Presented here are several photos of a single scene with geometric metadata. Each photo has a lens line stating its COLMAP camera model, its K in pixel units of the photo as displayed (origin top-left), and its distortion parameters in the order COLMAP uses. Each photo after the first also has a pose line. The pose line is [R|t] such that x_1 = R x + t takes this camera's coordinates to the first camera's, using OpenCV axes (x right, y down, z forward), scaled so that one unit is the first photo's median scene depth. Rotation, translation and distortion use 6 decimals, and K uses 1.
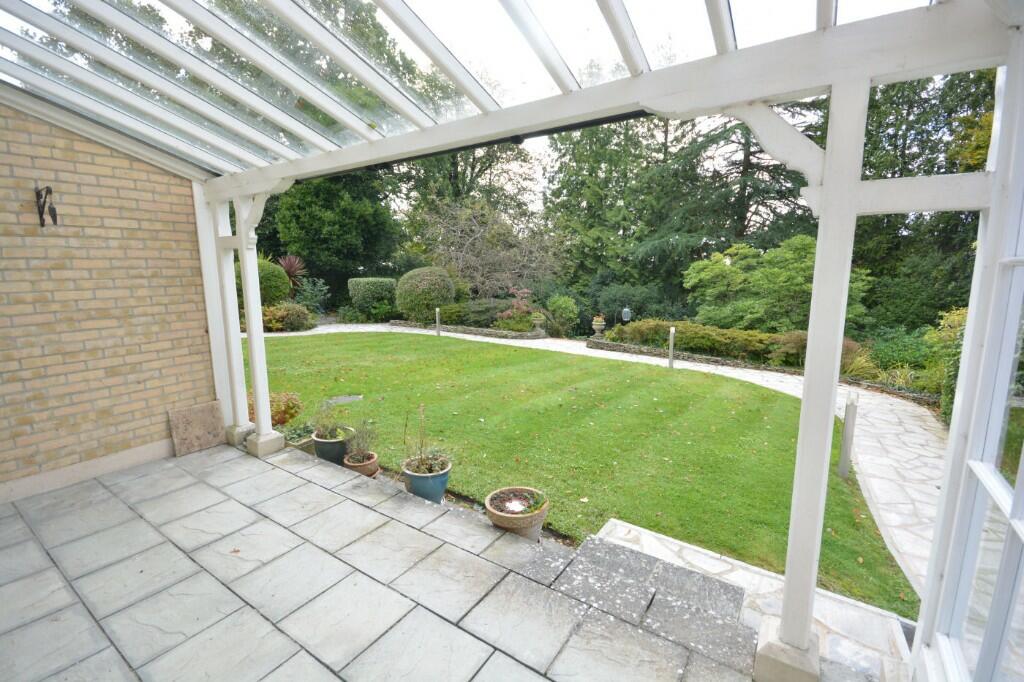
lens RADIAL K [[448.4, 0, 507.4], [0, 448.4, 339.1], [0, 0, 1]] dist [0.002071, -0.000075]
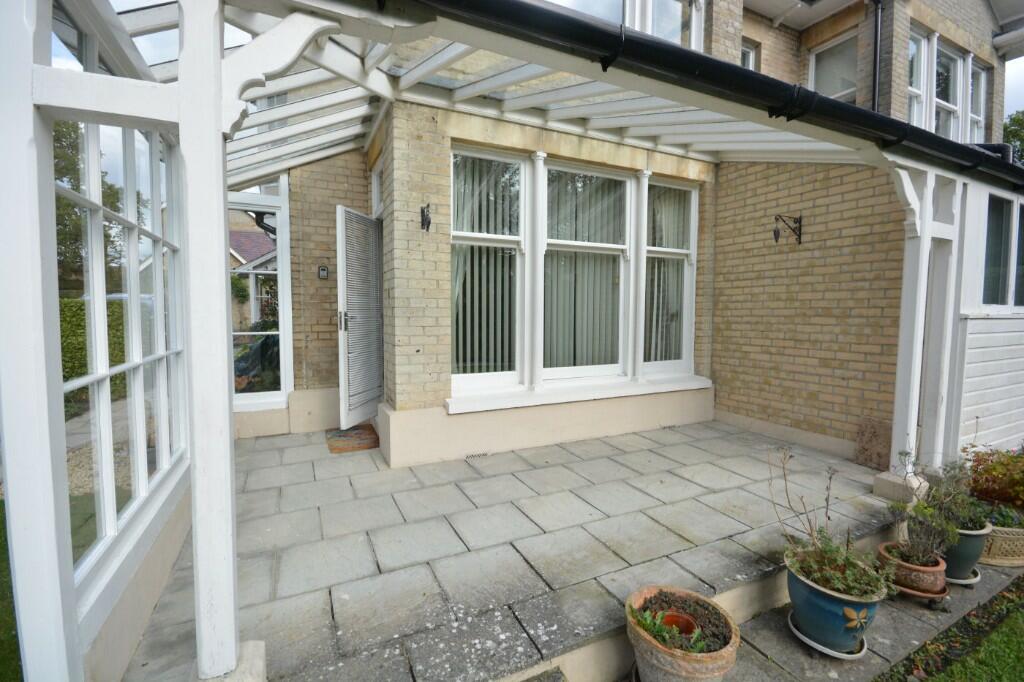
lens RADIAL K [[448.4, 0, 507.4], [0, 448.4, 339.1], [0, 0, 1]] dist [0.002071, -0.000075]
pose [[-0.503900, 0.058469, -0.861781, 0.827577], [-0.143252, 0.978233, 0.150132, -0.069500], [0.851800, 0.199104, -0.484556, 1.364055]]
